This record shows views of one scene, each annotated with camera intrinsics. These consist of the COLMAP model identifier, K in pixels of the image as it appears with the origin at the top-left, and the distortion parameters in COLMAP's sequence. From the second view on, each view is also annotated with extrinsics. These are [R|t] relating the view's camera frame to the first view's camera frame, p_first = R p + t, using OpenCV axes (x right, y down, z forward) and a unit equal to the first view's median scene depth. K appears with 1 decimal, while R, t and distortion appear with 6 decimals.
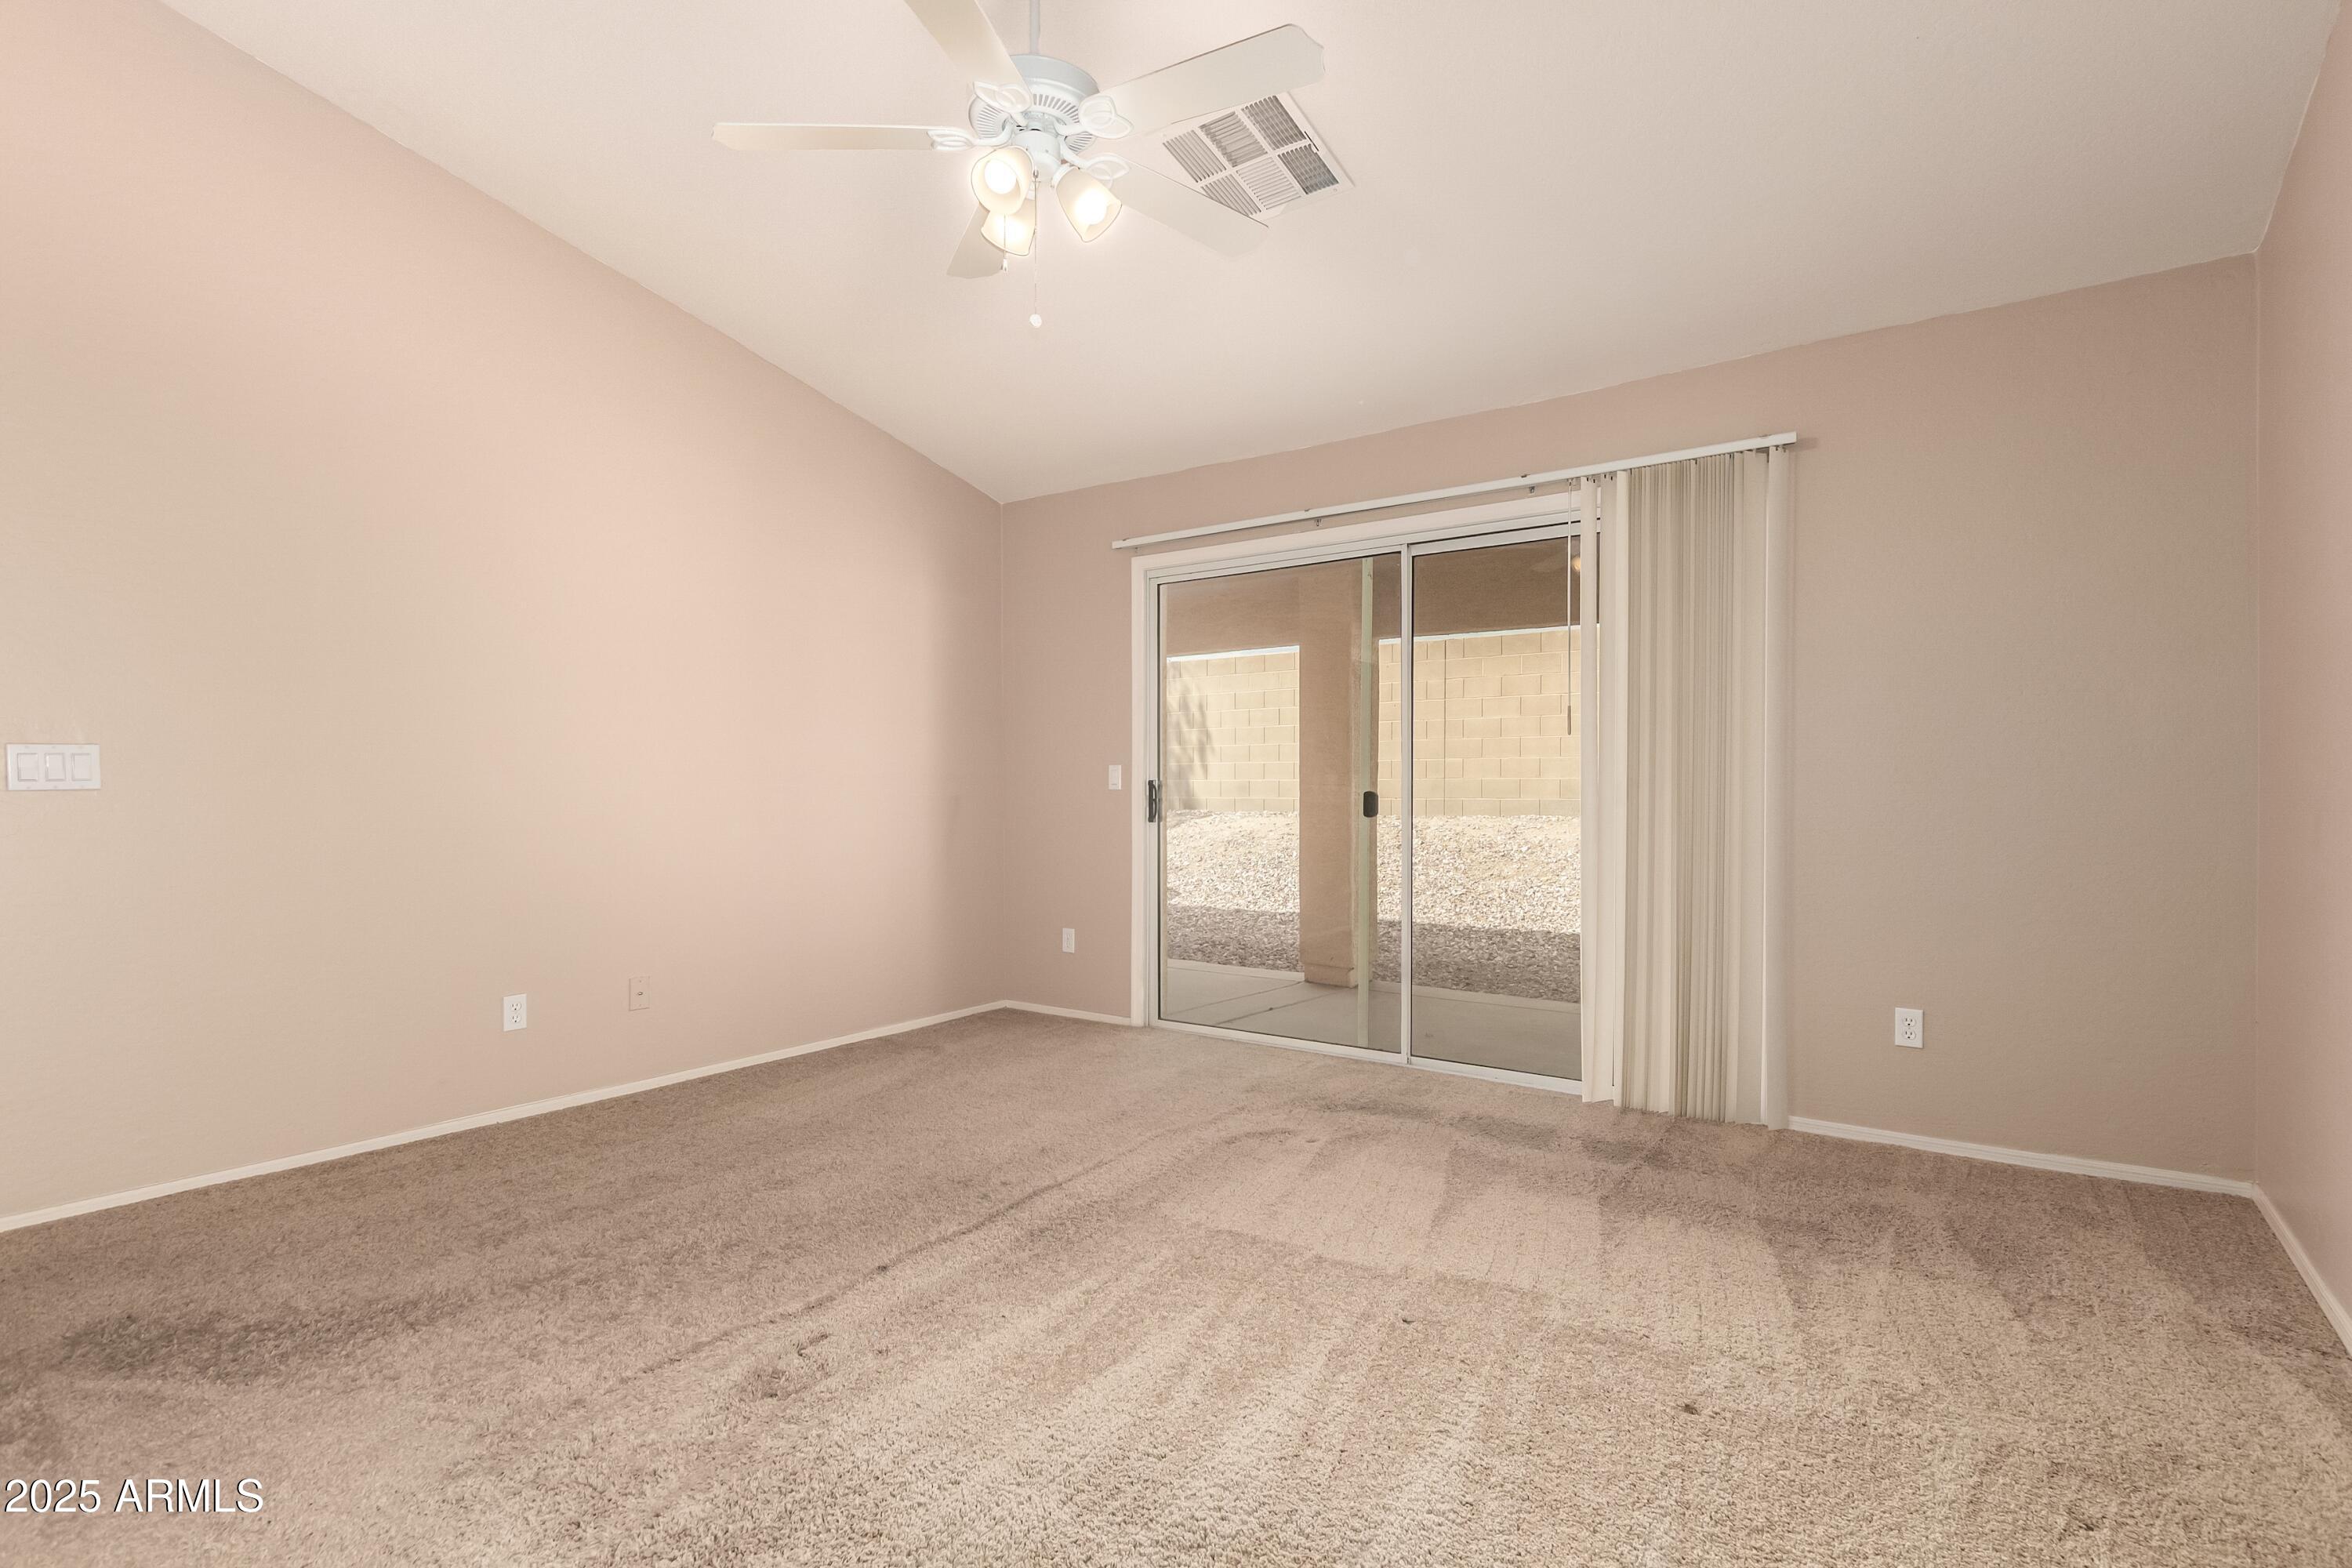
lens RADIAL K [[1108.5, 0, 1199.2], [0, 1108.5, 794.2], [0, 0, 1]] dist [0.010868, -0.004438]
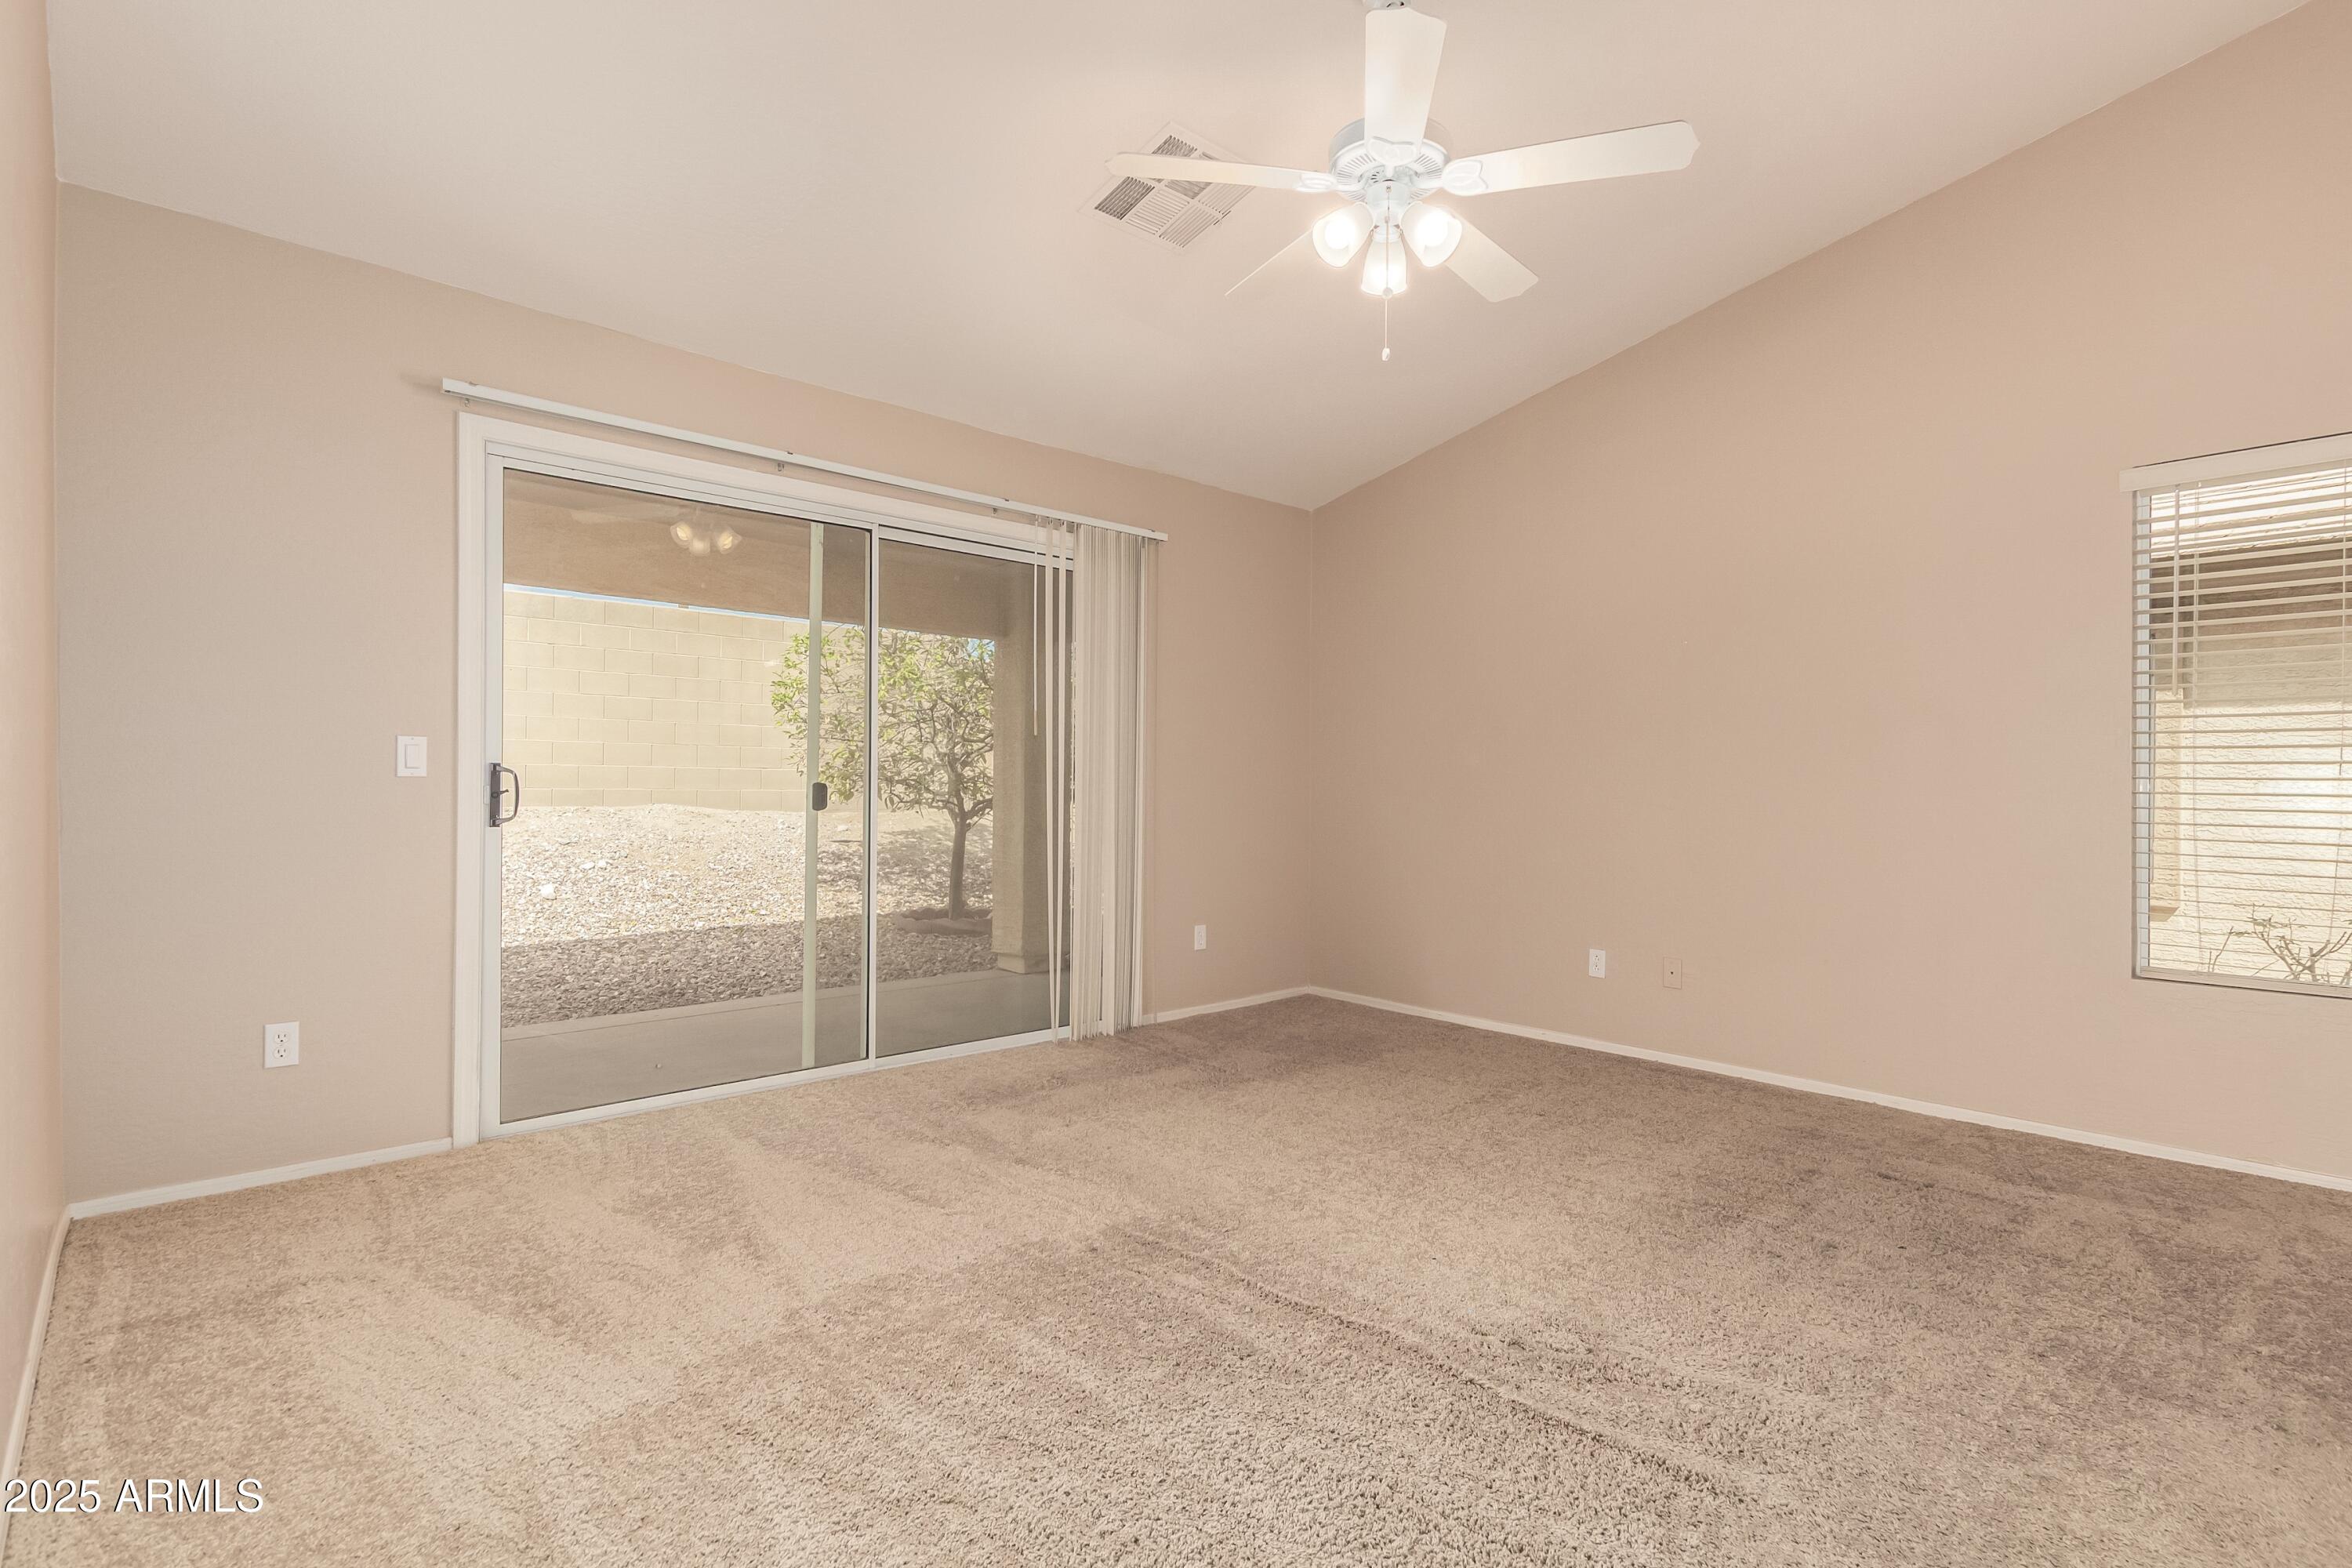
lens RADIAL K [[1108.5, 0, 1199.2], [0, 1108.5, 794.2], [0, 0, 1]] dist [0.010868, -0.004438]
pose [[0.224280, -0.001848, 0.974523, -0.621775], [-0.000959, 0.999997, 0.002117, 0.004576], [-0.974524, -0.001409, 0.224277, 0.468453]]
